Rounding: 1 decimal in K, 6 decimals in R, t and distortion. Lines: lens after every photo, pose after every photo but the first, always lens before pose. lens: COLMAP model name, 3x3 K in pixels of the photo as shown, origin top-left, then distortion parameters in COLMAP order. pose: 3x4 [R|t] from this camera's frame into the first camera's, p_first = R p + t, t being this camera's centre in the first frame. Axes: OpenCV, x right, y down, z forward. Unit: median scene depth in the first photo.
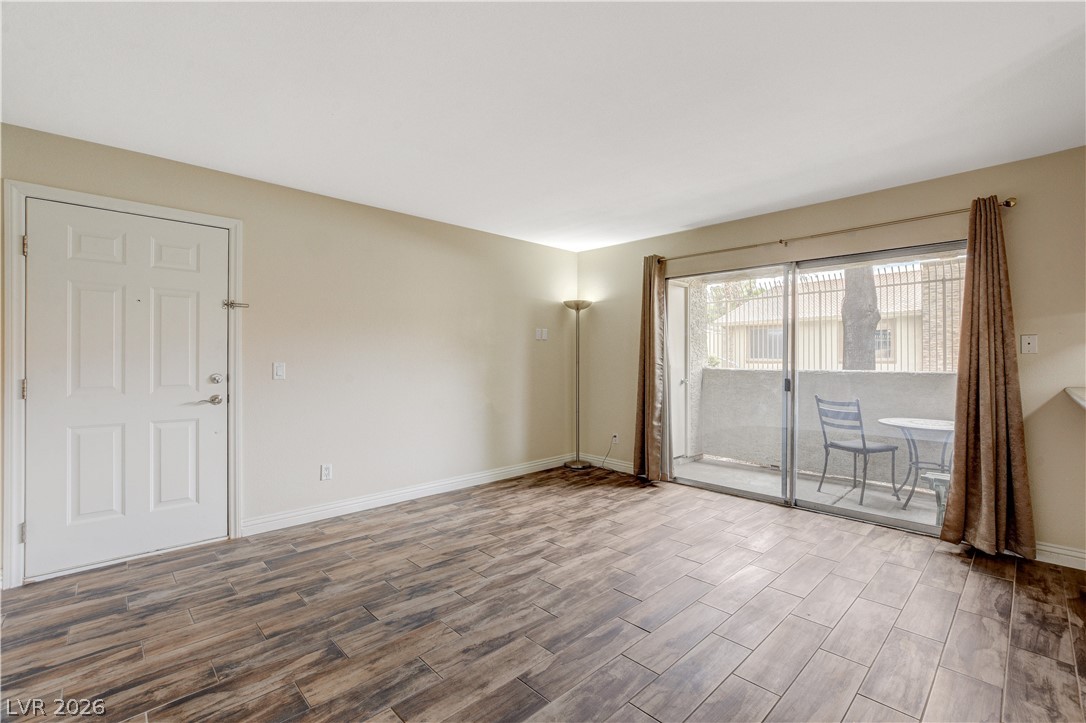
lens RADIAL K [[473.5, 0, 551.1], [0, 473.5, 363.9], [0, 0, 1]] dist [-0.009904, 0.000332]
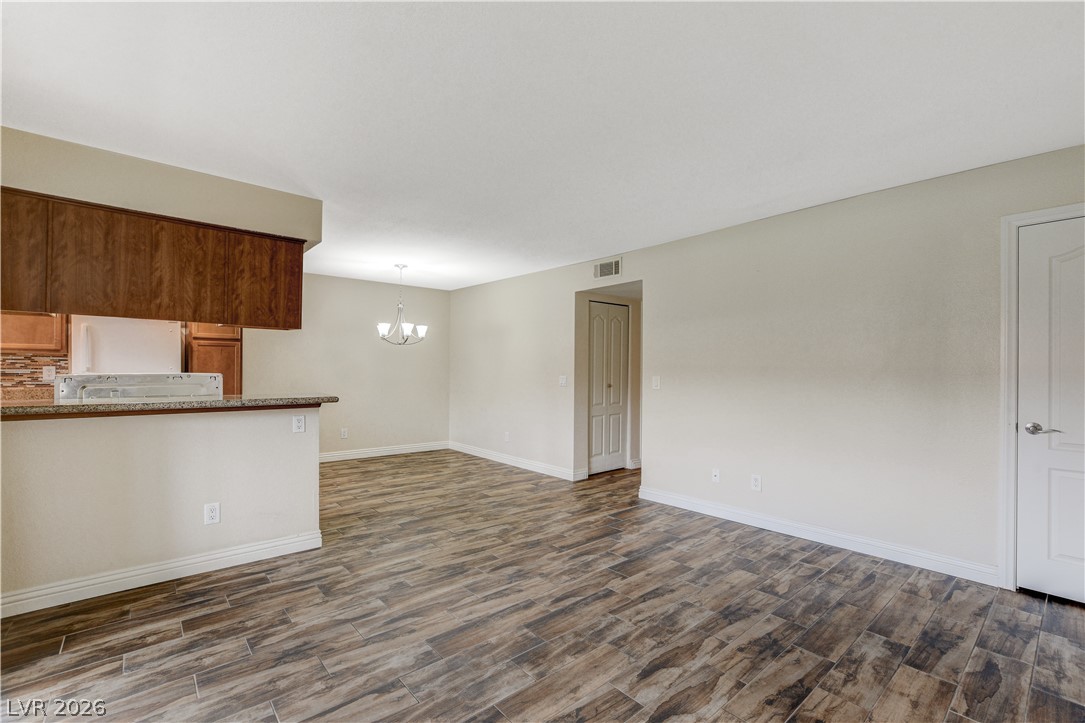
lens RADIAL K [[474.9, 0, 549.3], [0, 474.9, 364.6], [0, 0, 1]] dist [-0.017215, 0.000941]
pose [[-0.998500, -0.006159, 0.054406, 0.058879], [-0.006500, 0.999960, -0.006094, -0.017440], [-0.054366, -0.006438, -0.998500, 1.362890]]
